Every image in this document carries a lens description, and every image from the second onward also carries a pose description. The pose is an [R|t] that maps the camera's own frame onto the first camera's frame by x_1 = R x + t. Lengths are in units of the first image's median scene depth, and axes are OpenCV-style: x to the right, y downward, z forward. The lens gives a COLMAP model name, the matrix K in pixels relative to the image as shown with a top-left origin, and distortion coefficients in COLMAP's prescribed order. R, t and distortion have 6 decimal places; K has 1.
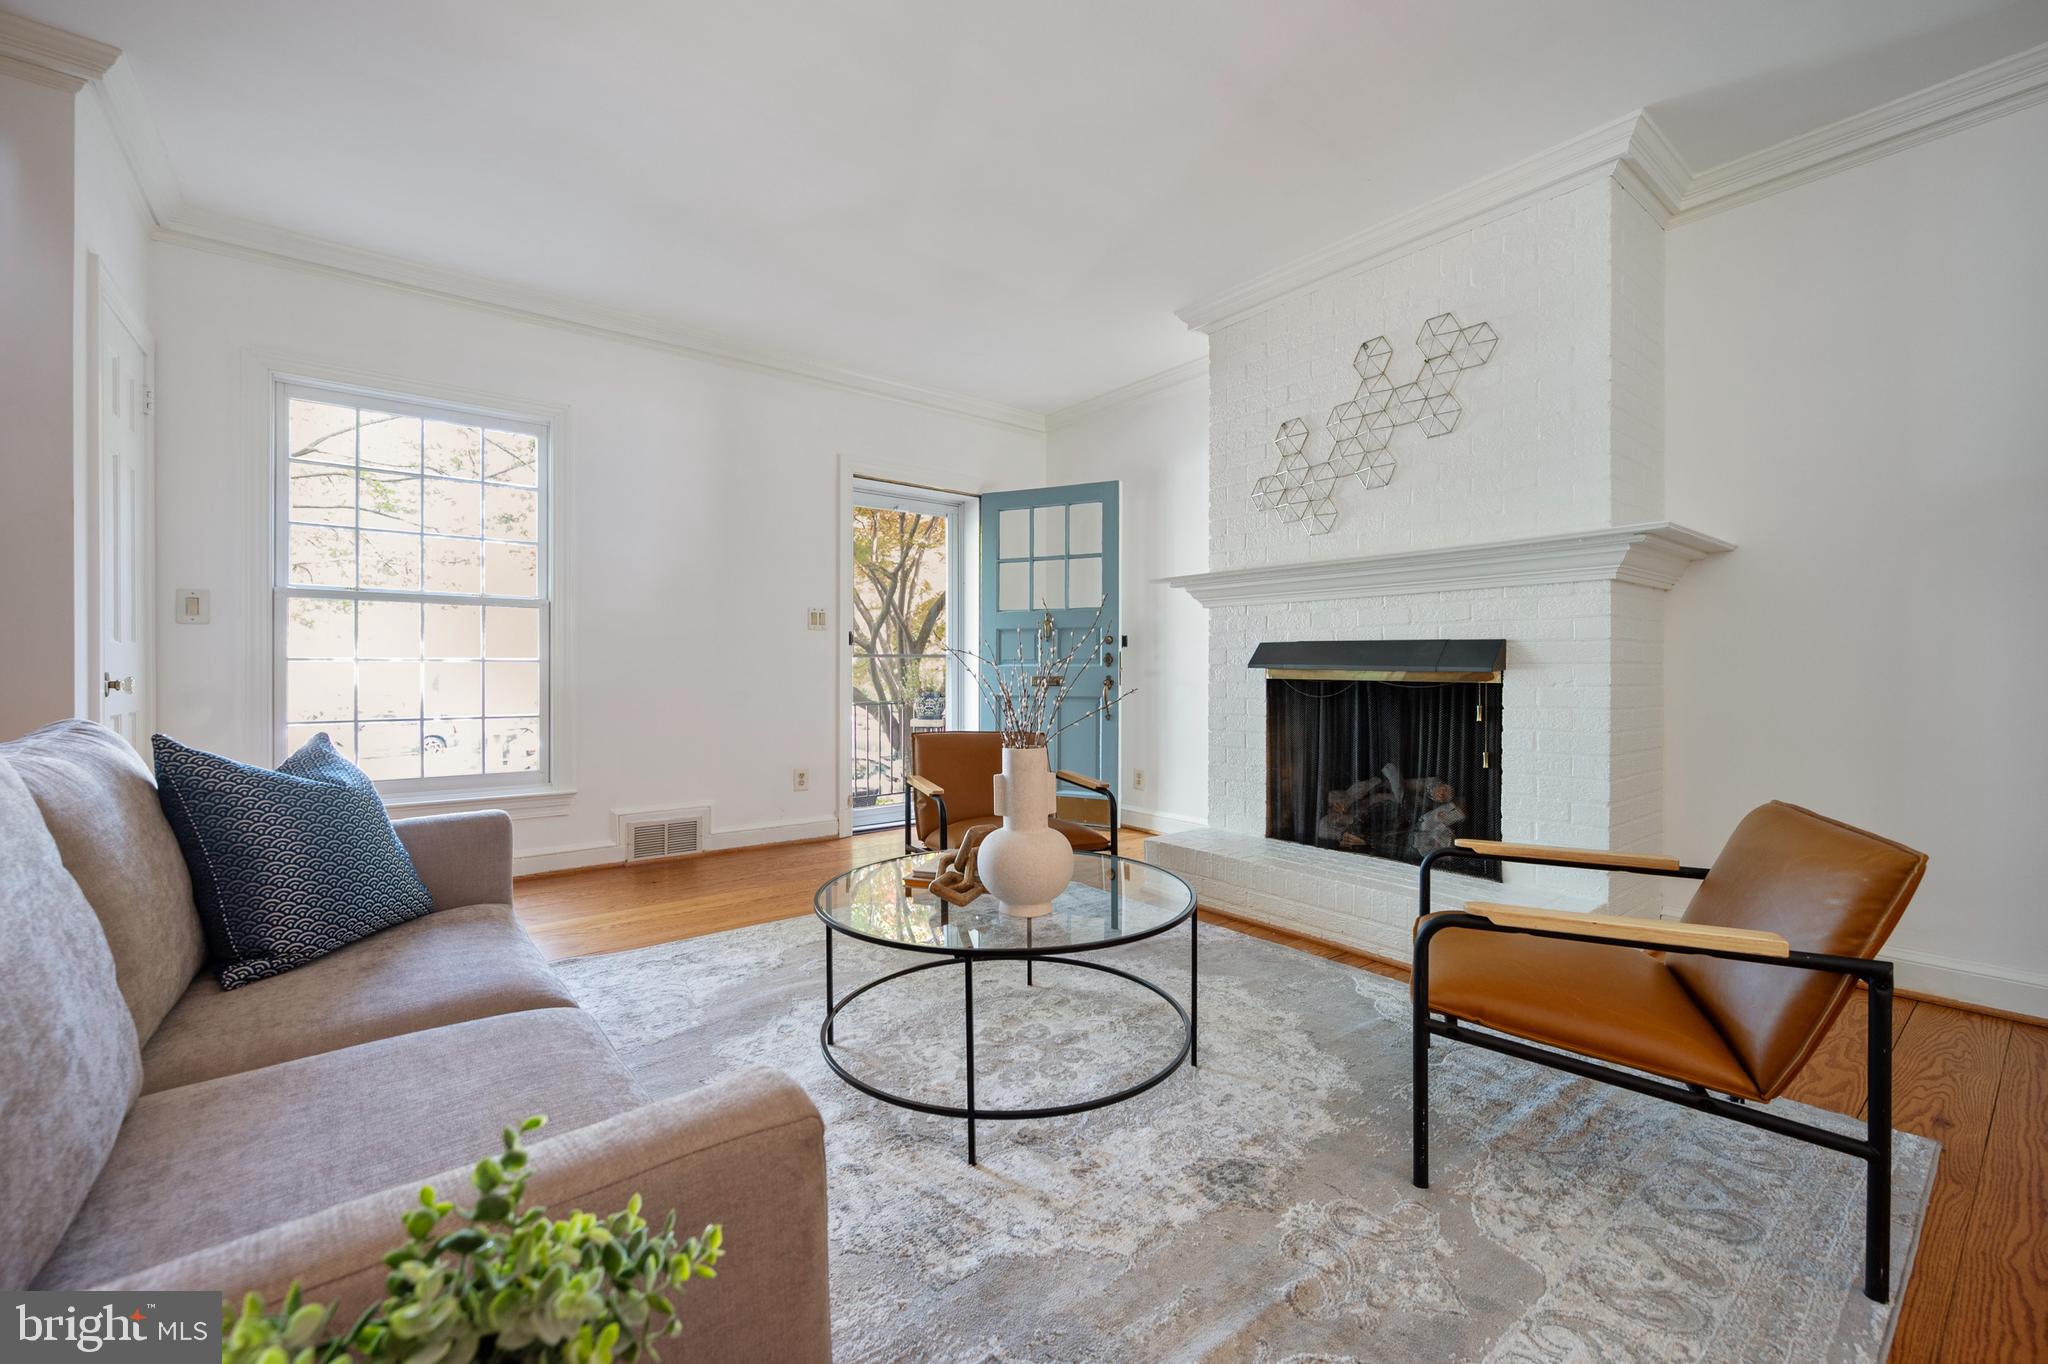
lens RADIAL K [[871.9, 0, 1012.4], [0, 871.9, 671.0], [0, 0, 1]] dist [-0.003703, -0.000606]
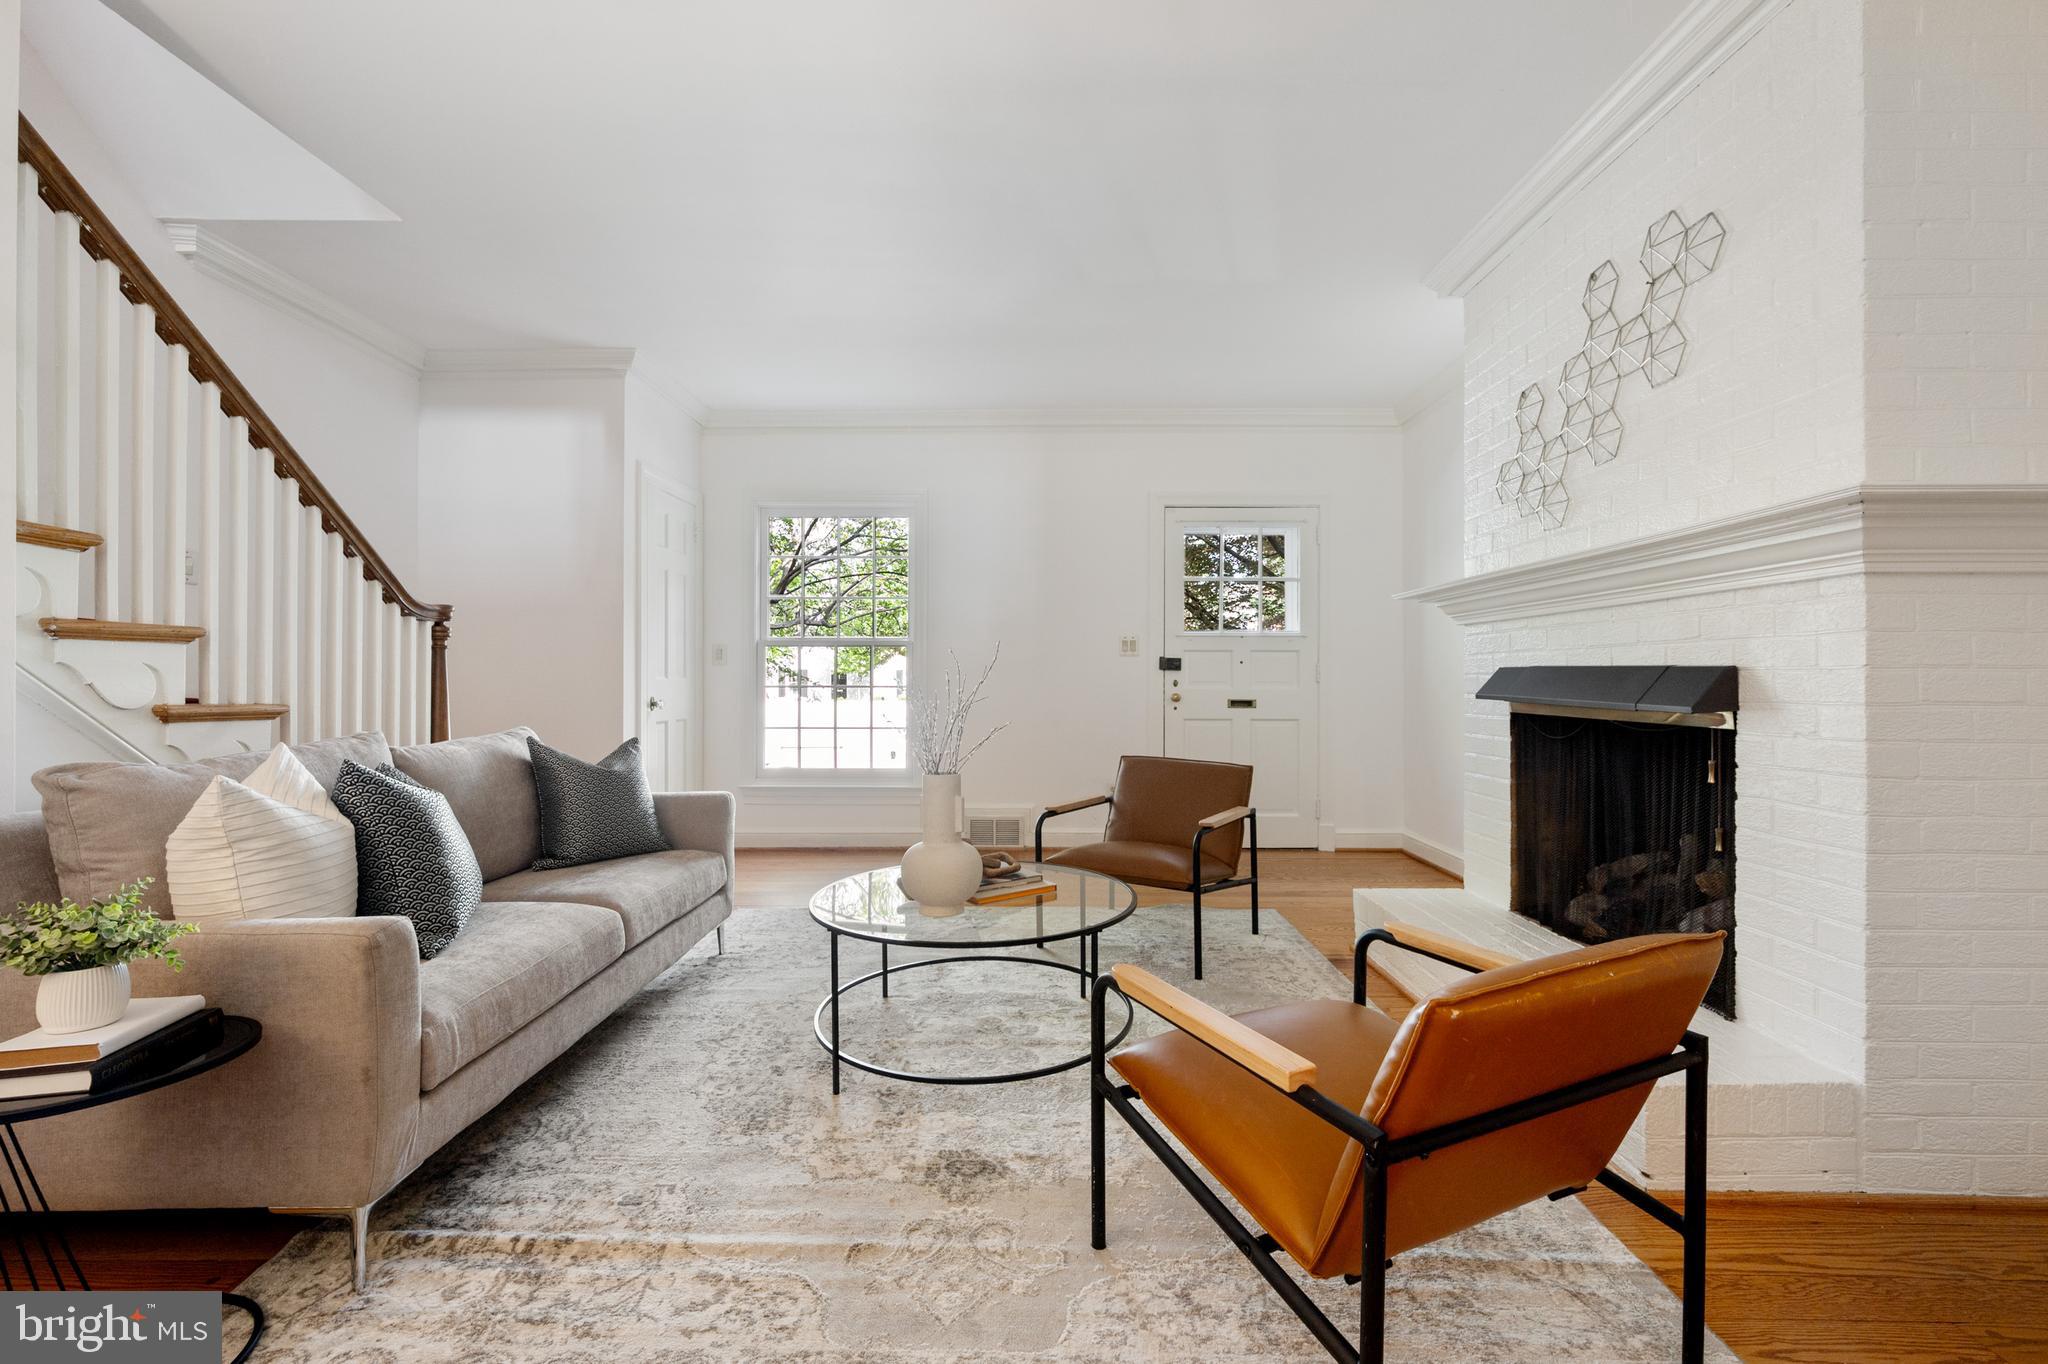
lens RADIAL K [[871.9, 0, 981.0], [0, 871.9, 678.7], [0, 0, 1]] dist [-0.003703, -0.000606]
pose [[0.758591, -0.003854, -0.651556, 0.346448], [0.000974, 0.999988, -0.004781, -0.014955], [0.651567, 0.002993, 0.758585, 0.057569]]
